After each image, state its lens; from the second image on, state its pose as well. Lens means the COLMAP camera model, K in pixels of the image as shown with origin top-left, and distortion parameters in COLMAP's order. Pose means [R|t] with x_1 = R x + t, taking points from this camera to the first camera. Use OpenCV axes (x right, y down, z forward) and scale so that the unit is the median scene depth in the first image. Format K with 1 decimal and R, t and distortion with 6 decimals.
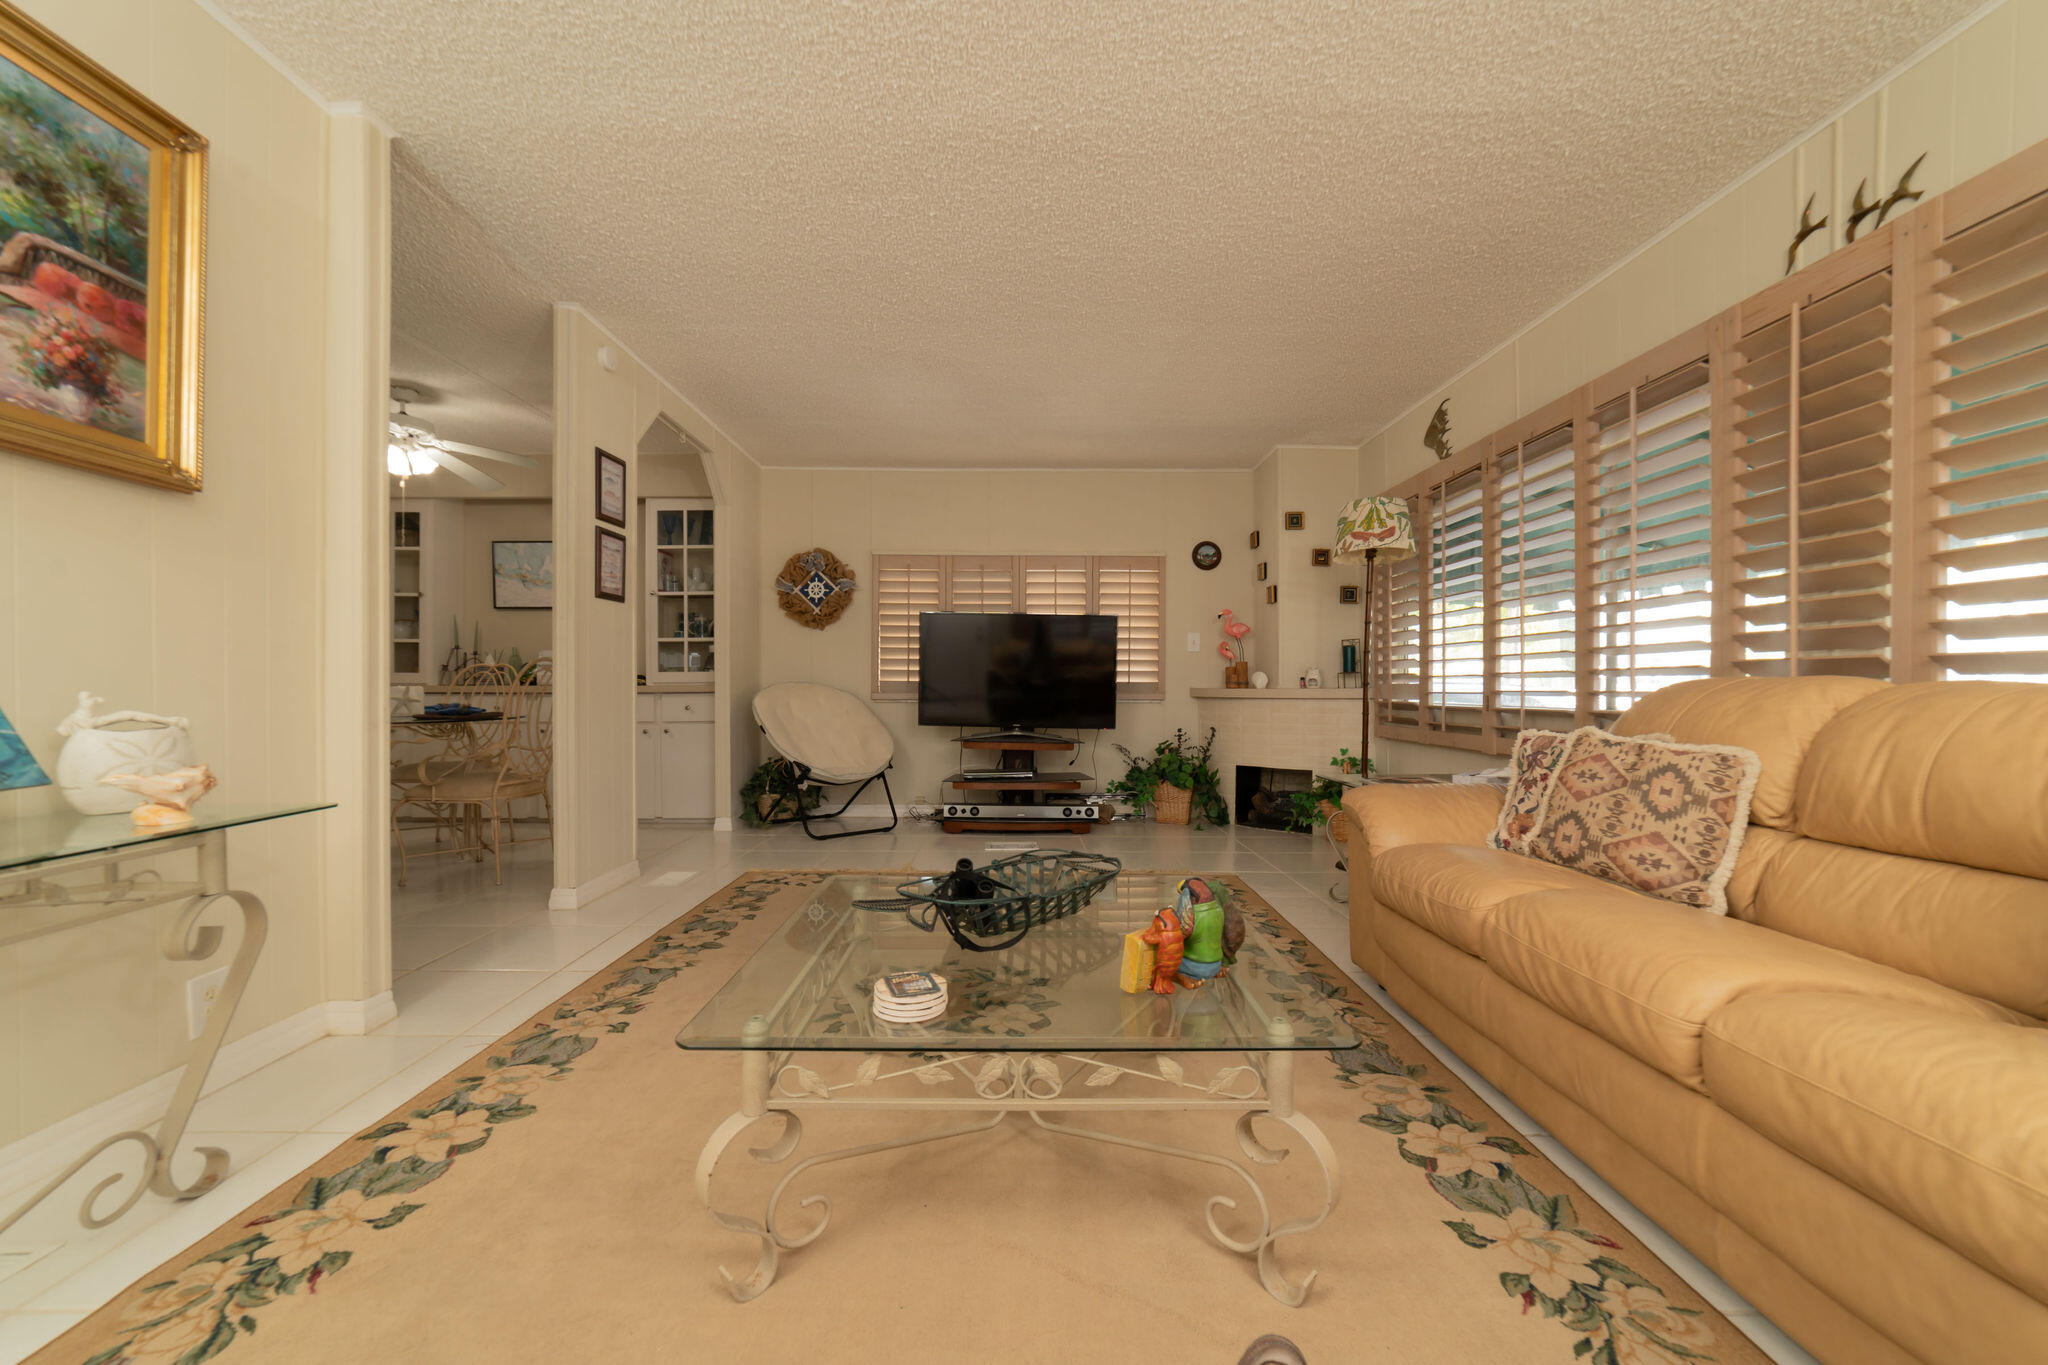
lens RADIAL K [[801.5, 0, 1025.2], [0, 801.5, 691.7], [0, 0, 1]] dist [-0.021142, 0.007346]
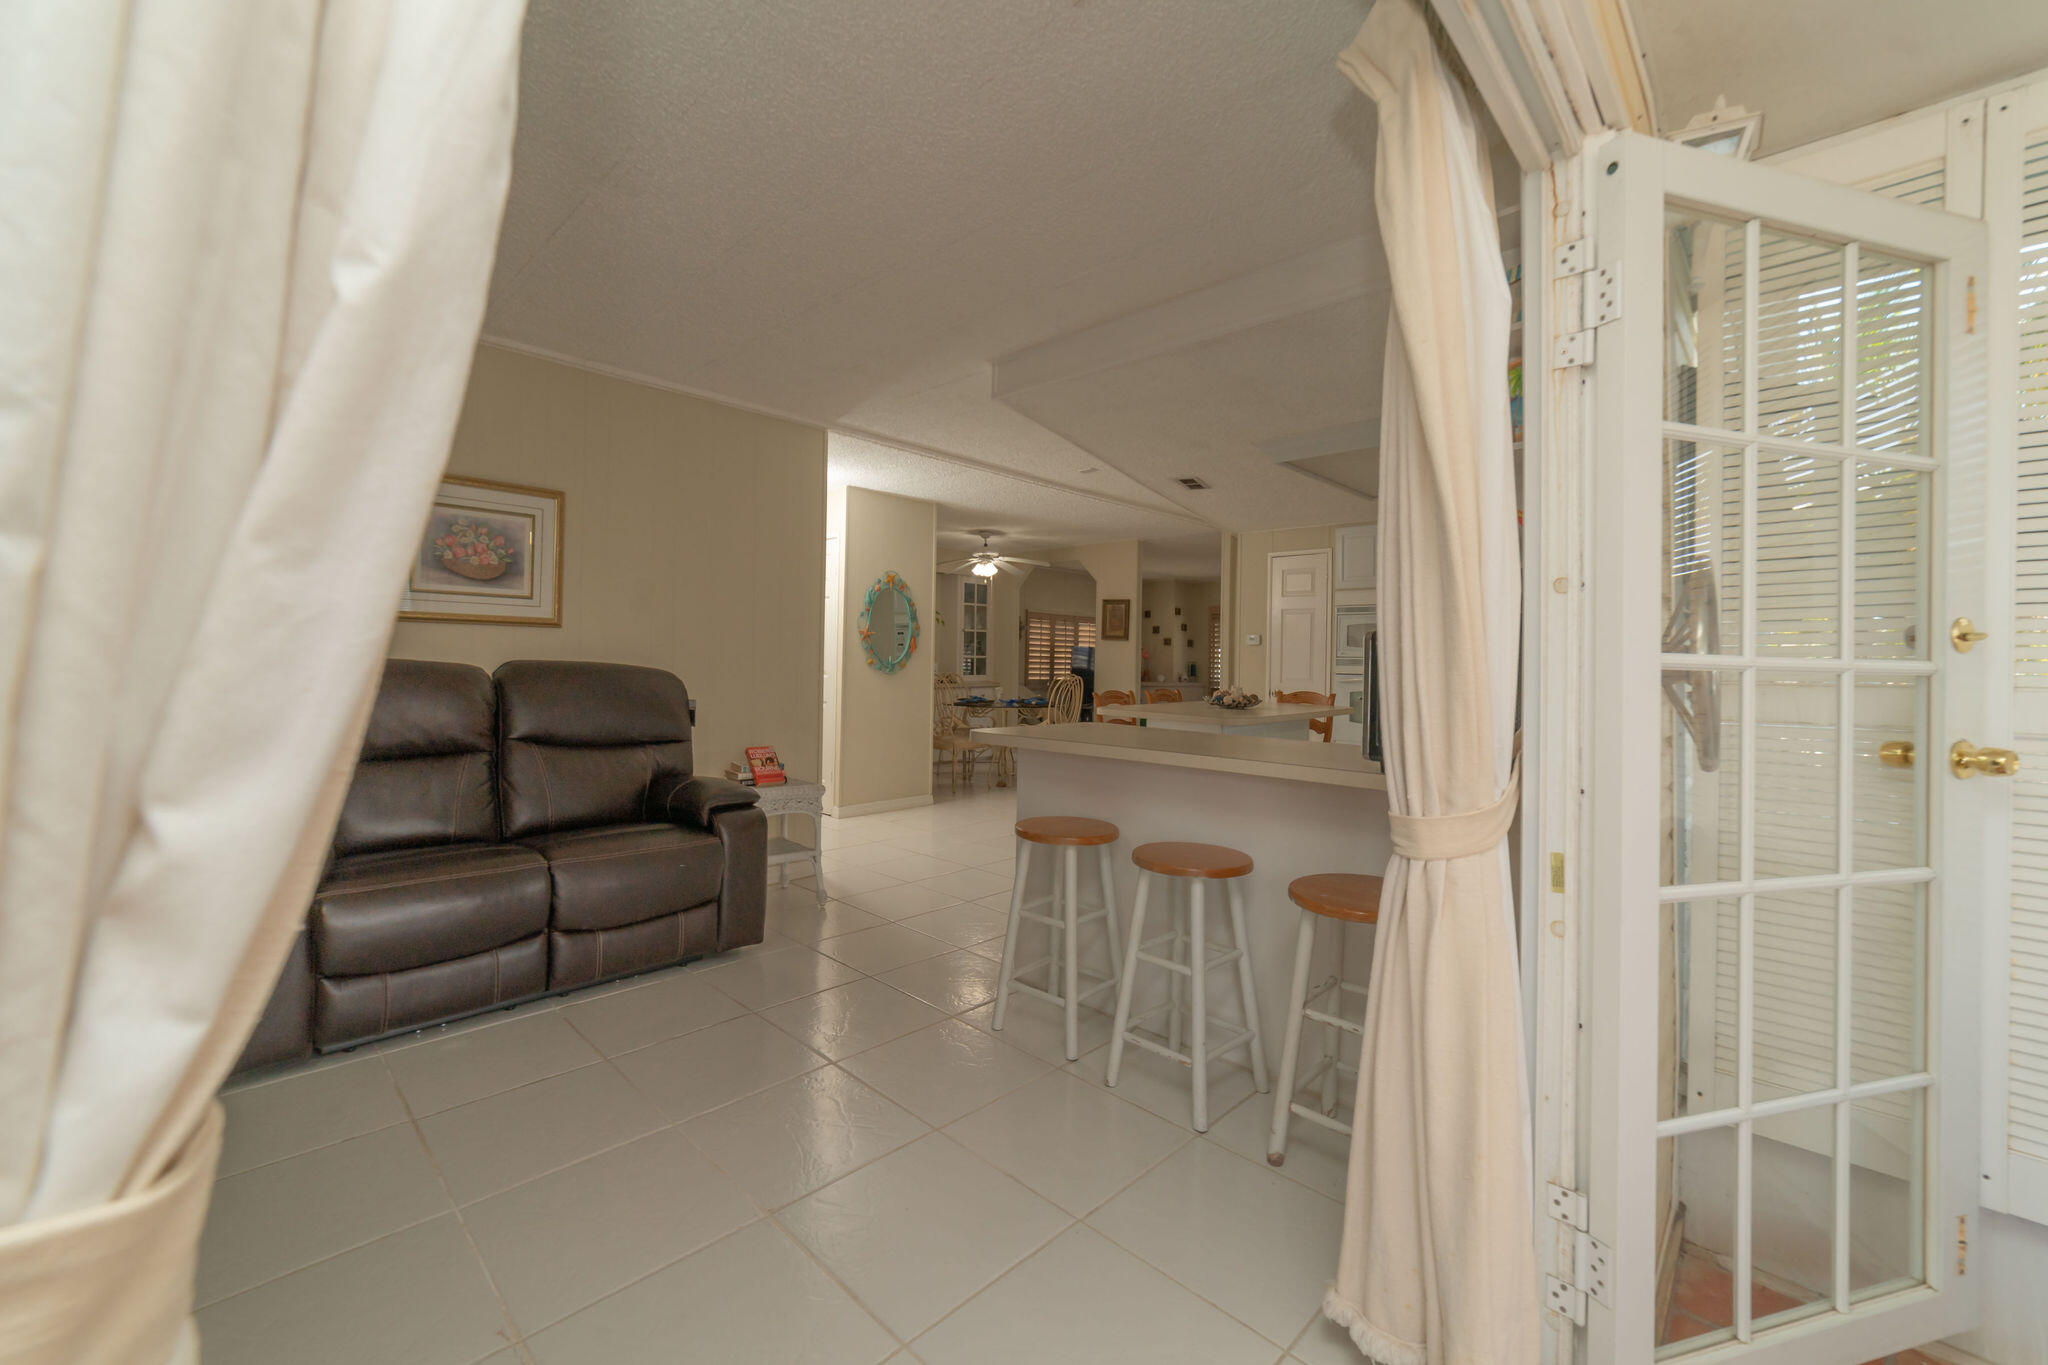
lens RADIAL K [[823.6, 0, 1024.9], [0, 823.6, 654.3], [0, 0, 1]] dist [-0.015147, 0.000036]
pose [[0.687369, 0.015417, 0.726144, -2.325840], [-0.008376, 0.999876, -0.013301, -0.065712], [-0.726260, 0.003061, 0.687414, -0.471689]]
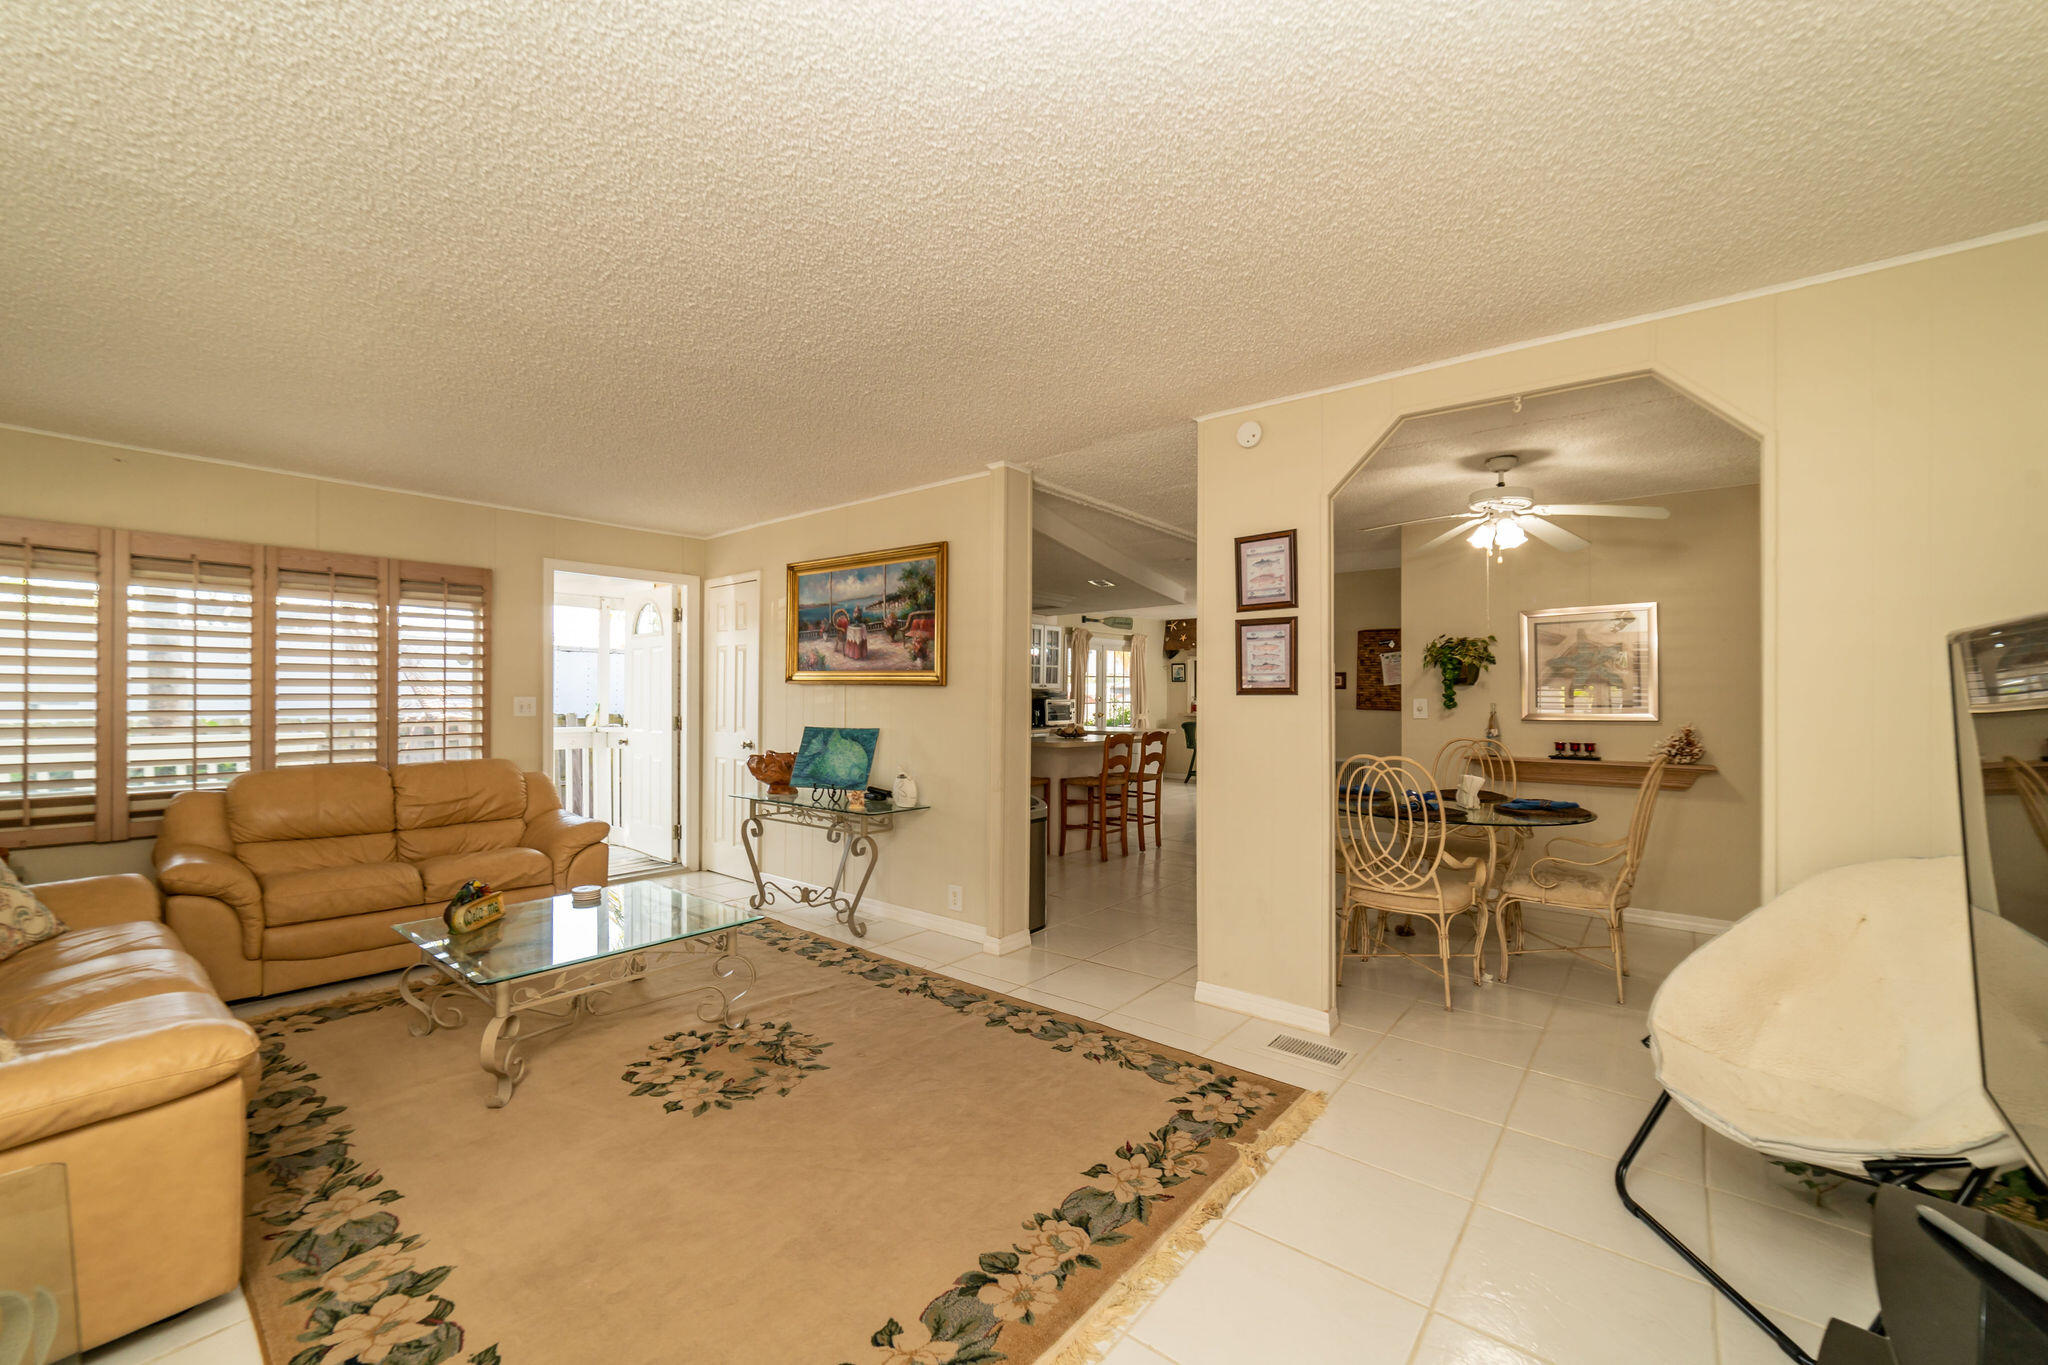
lens RADIAL K [[801.5, 0, 1014.0], [0, 801.5, 701.3], [0, 0, 1]] dist [-0.021142, 0.007346]
pose [[-0.644465, -0.000371, -0.764633, 0.322670], [-0.012971, 0.999861, 0.010447, -0.104181], [0.764523, 0.016651, -0.644381, 1.249691]]
